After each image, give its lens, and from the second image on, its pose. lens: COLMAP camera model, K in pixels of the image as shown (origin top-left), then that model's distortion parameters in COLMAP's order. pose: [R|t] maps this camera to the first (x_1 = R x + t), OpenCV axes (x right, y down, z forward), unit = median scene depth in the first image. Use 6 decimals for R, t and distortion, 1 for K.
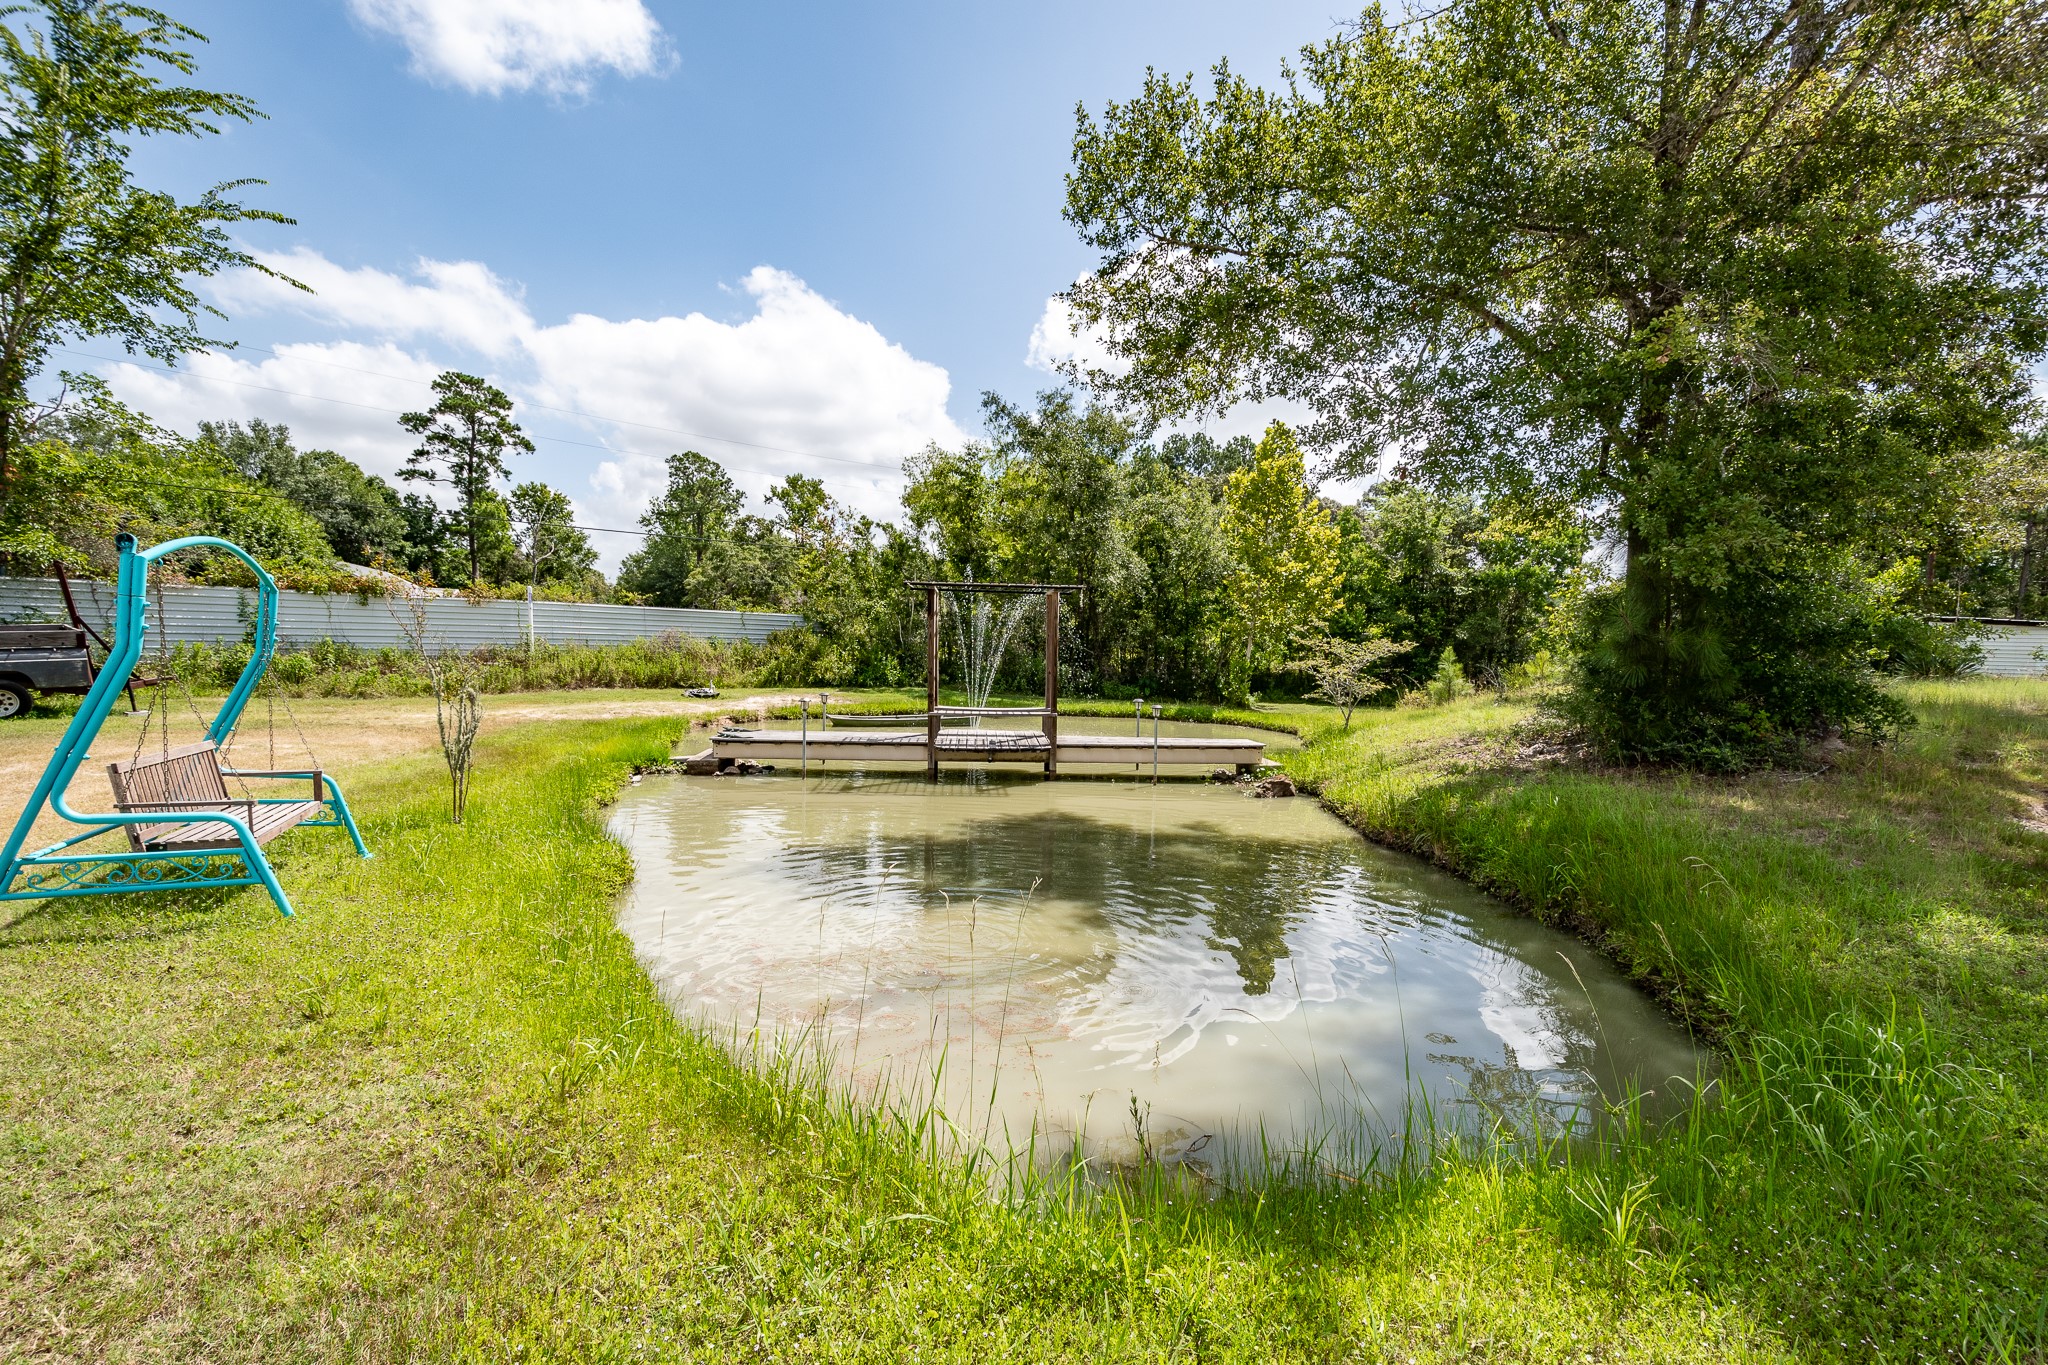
lens RADIAL K [[874.9, 0, 1025.5], [0, 874.9, 686.1], [0, 0, 1]] dist [0.002247, 0.000253]
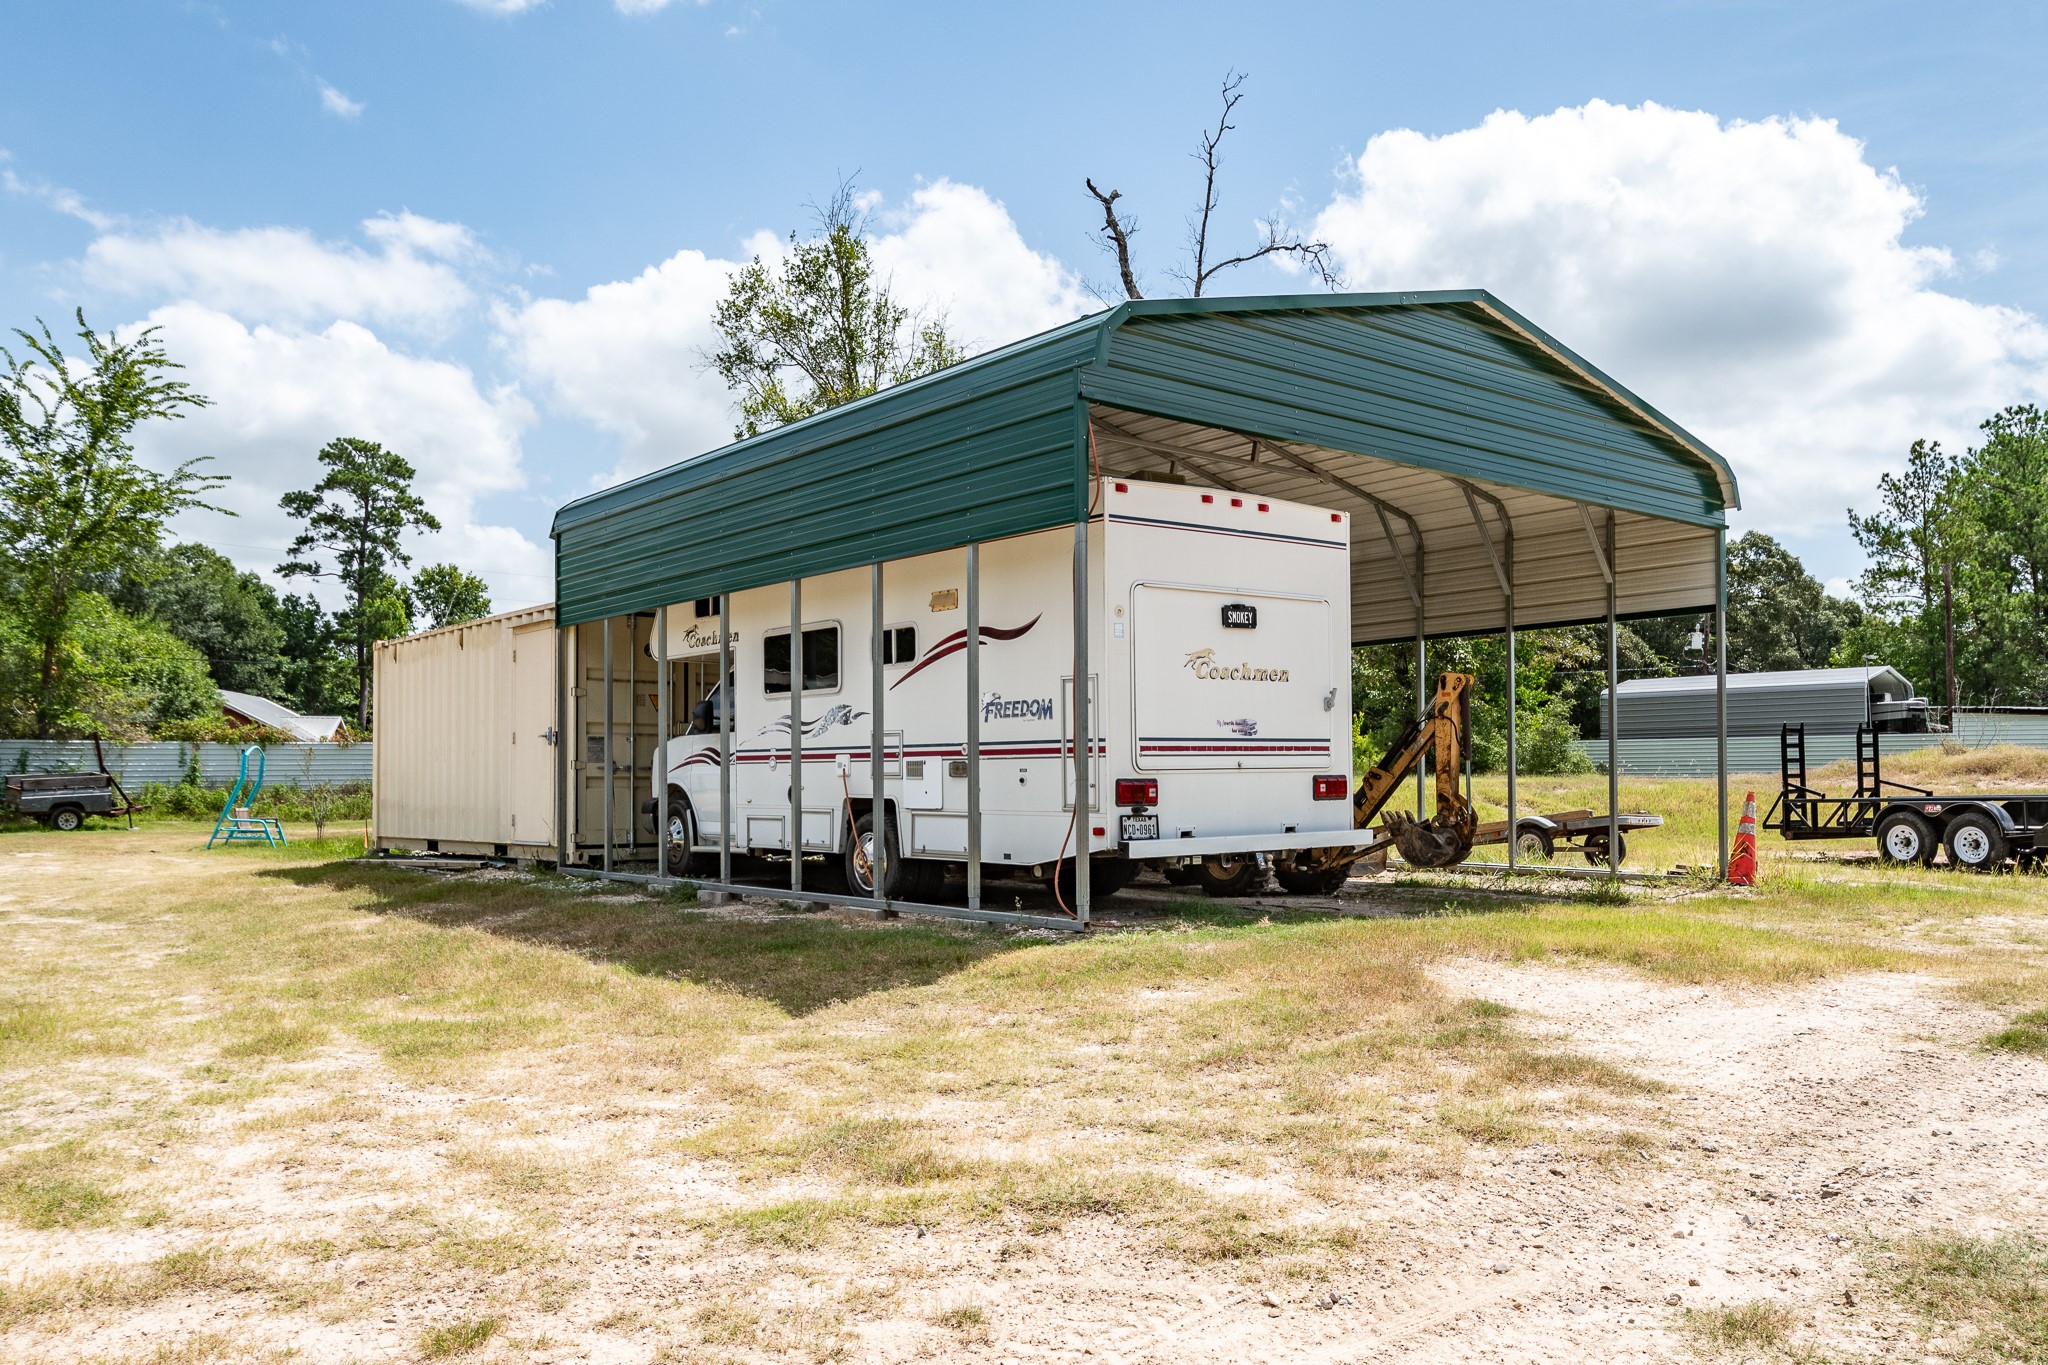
lens RADIAL K [[1570.9, 0, 1024.6], [0, 1570.9, 682.0], [0, 0, 1]] dist [0.008777, 0.001147]
pose [[0.985548, -0.033021, -0.166147, 0.171908], [0.015732, 0.994420, -0.104316, 0.015237], [0.168664, 0.100195, 0.980568, -0.254913]]
